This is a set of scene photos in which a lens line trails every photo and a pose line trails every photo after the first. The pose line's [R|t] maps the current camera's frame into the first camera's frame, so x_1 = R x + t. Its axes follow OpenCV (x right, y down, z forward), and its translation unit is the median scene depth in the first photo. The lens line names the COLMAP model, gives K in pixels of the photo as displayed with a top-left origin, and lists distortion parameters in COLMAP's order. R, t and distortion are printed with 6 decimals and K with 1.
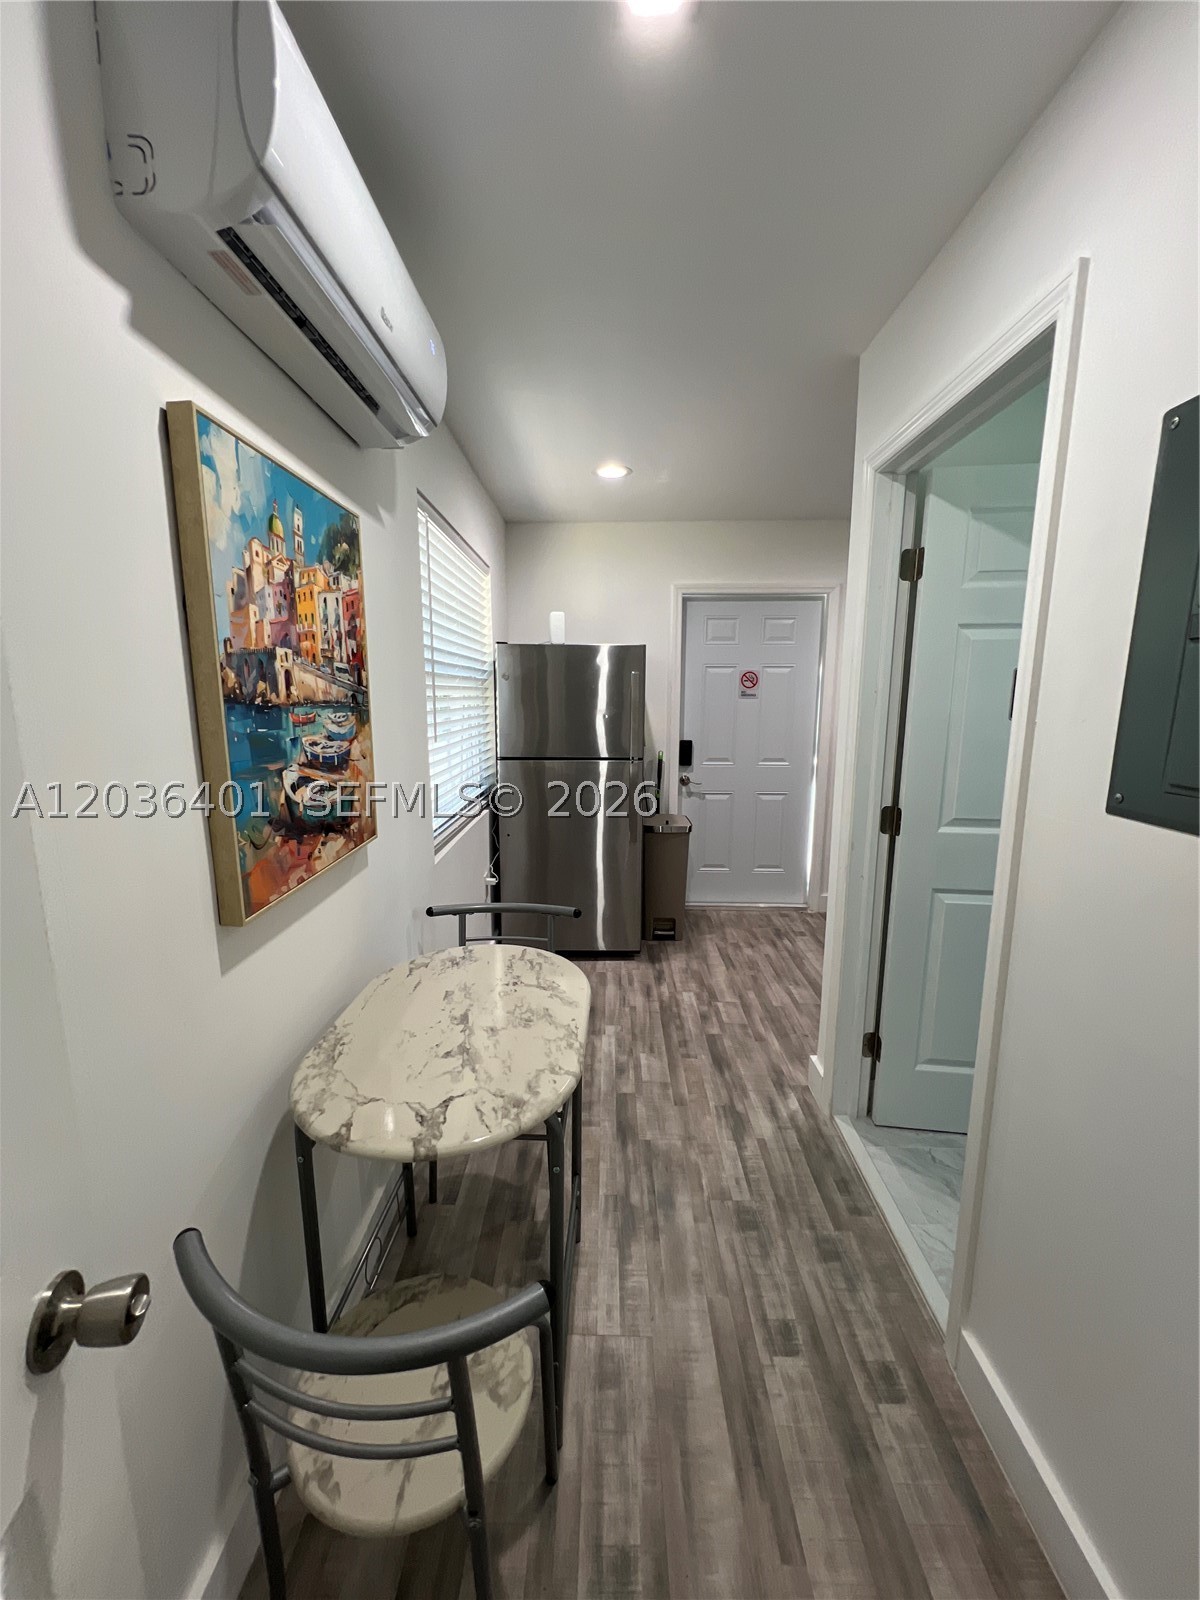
lens RADIAL K [[644.0, 0, 596.9], [0, 644.0, 805.5], [0, 0, 1]] dist [-0.003247, 0.001008]
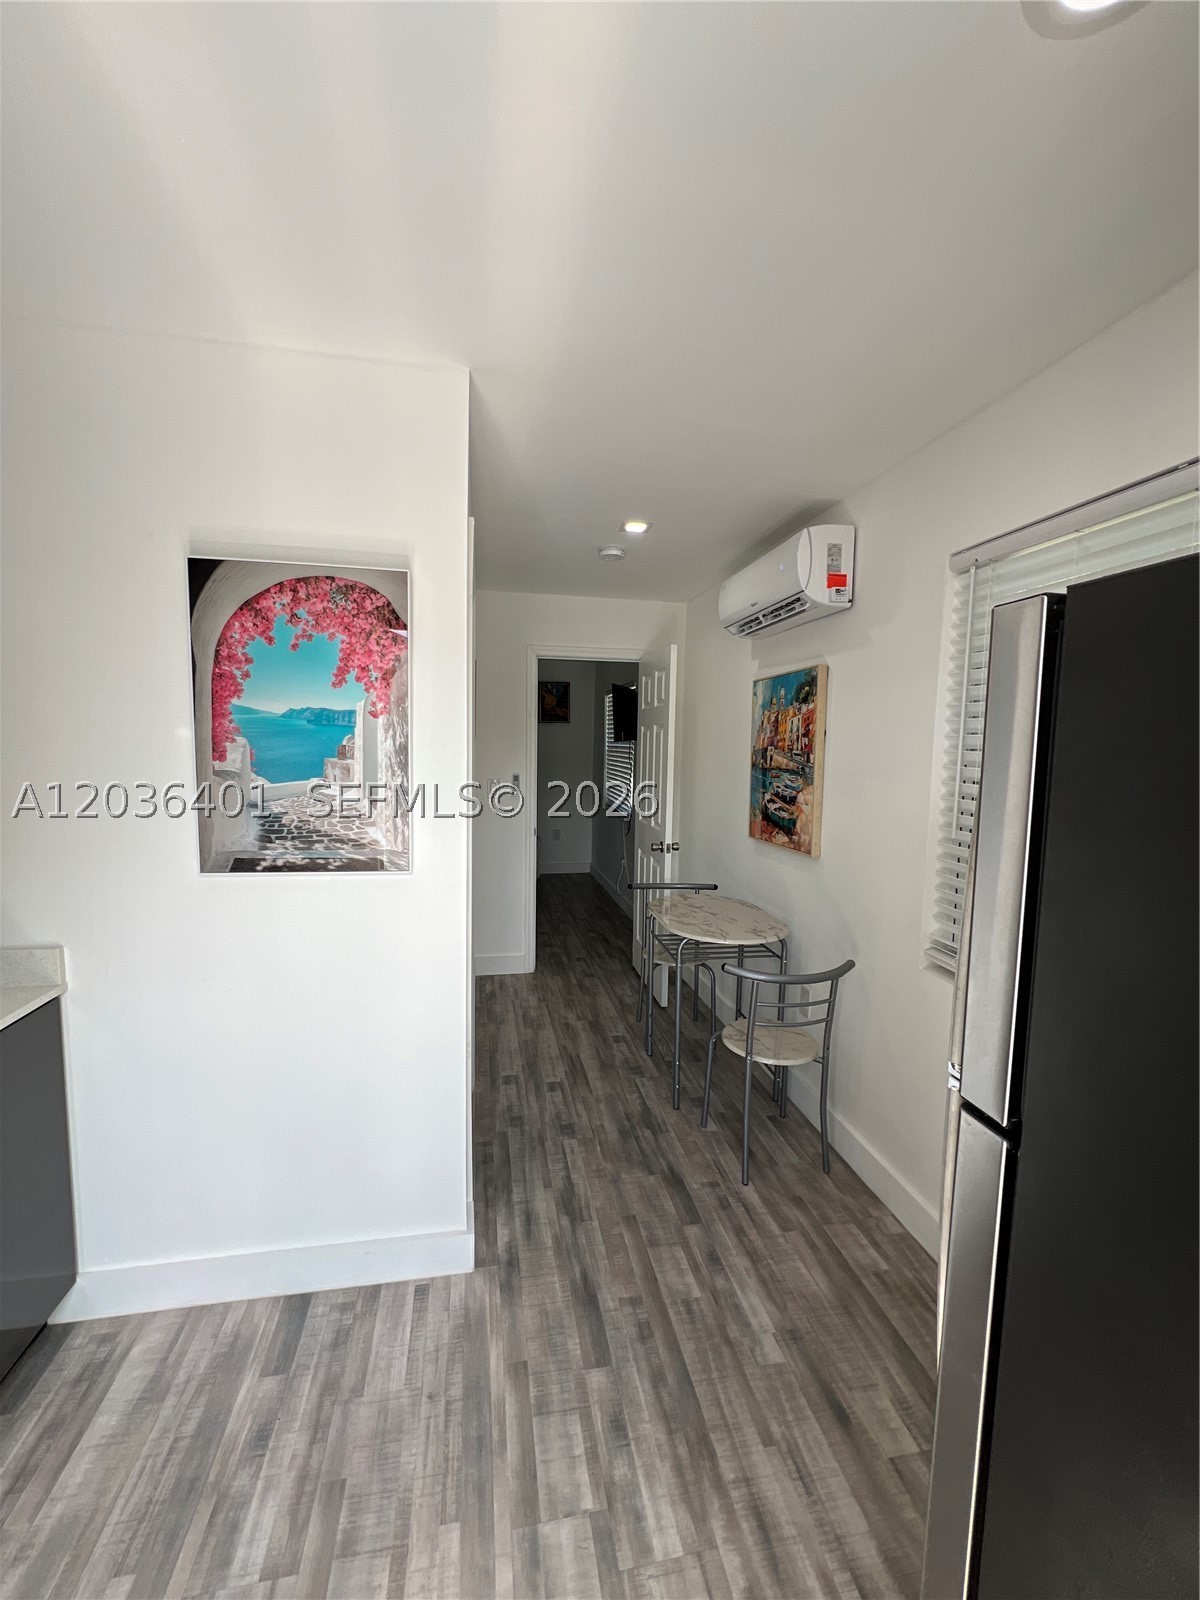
lens RADIAL K [[644.0, 0, 596.9], [0, 644.0, 805.5], [0, 0, 1]] dist [-0.003247, 0.001008]
pose [[-0.979001, -0.000557, -0.203854, 0.461771], [-0.055198, 0.963364, 0.262454, -0.424376], [0.196240, 0.268195, -0.943165, 2.170337]]
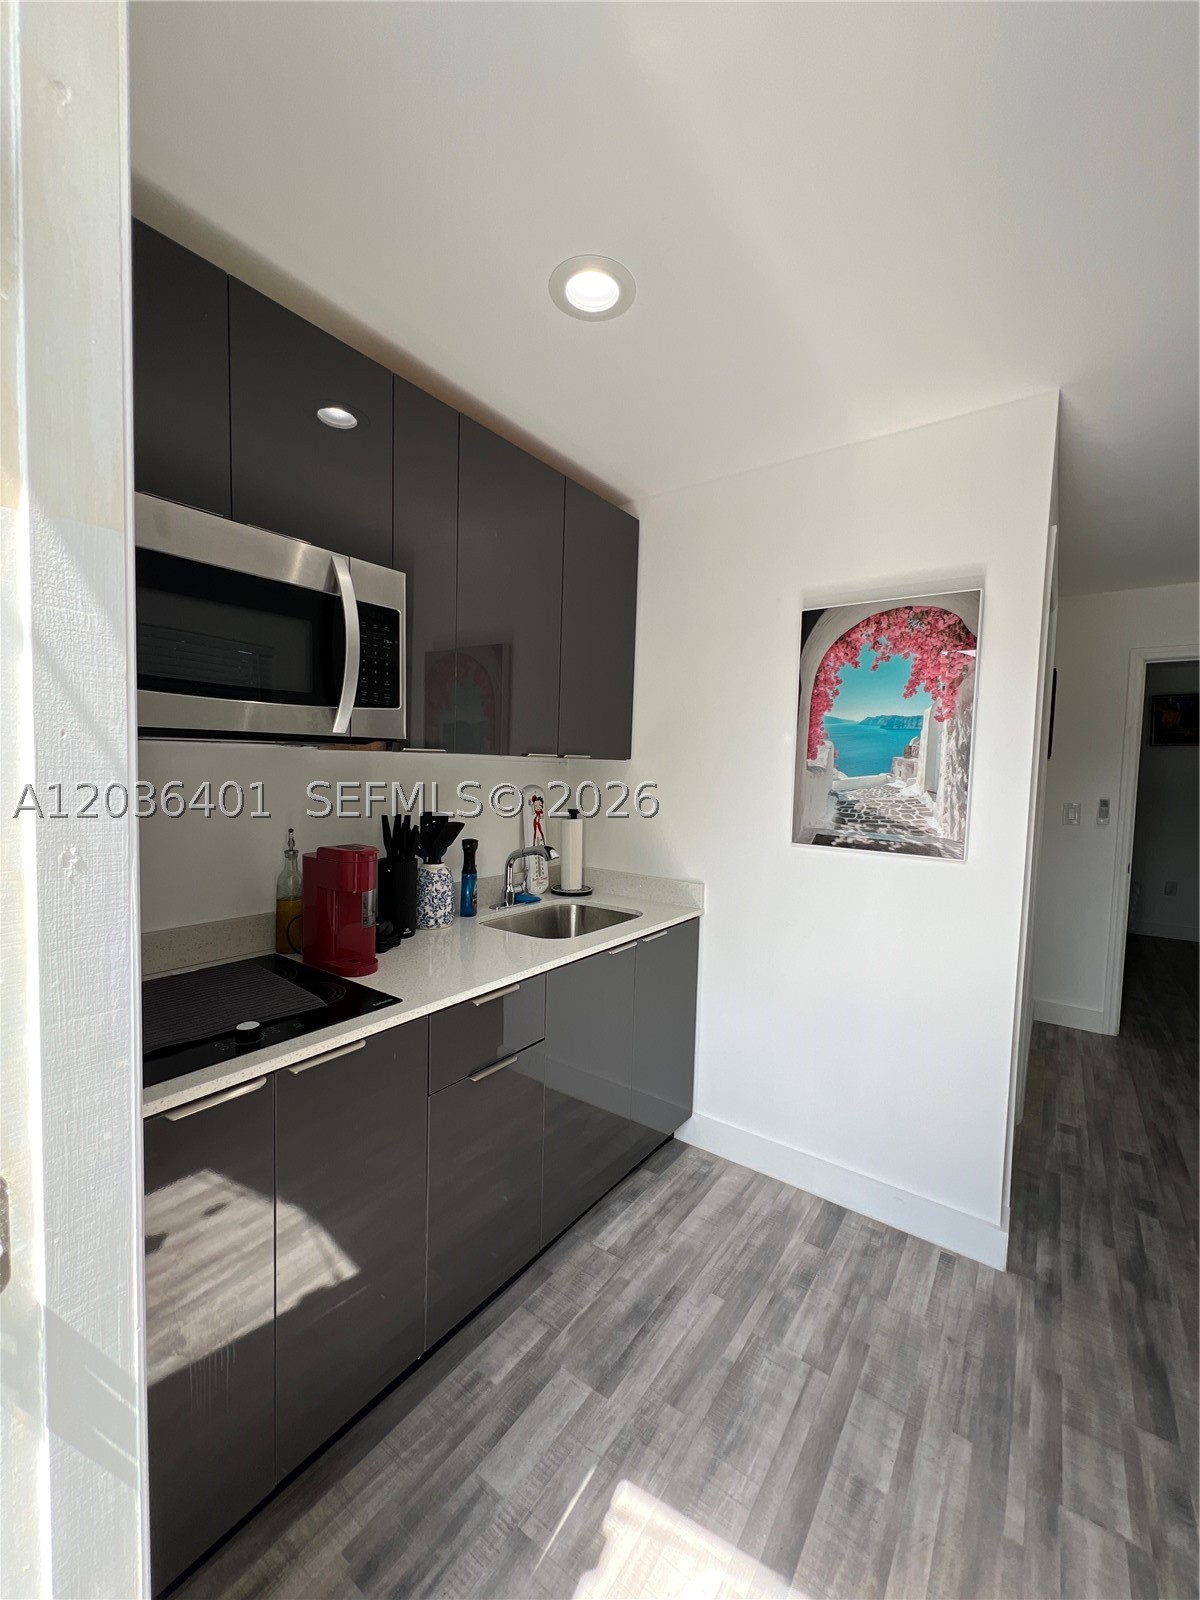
lens RADIAL K [[644.0, 0, 596.9], [0, 644.0, 805.5], [0, 0, 1]] dist [-0.003247, 0.001008]
pose [[-0.822983, -0.057292, 0.565170, 0.443816], [0.070786, 0.976804, 0.202097, -0.404767], [-0.563639, 0.206329, -0.799837, 2.396070]]
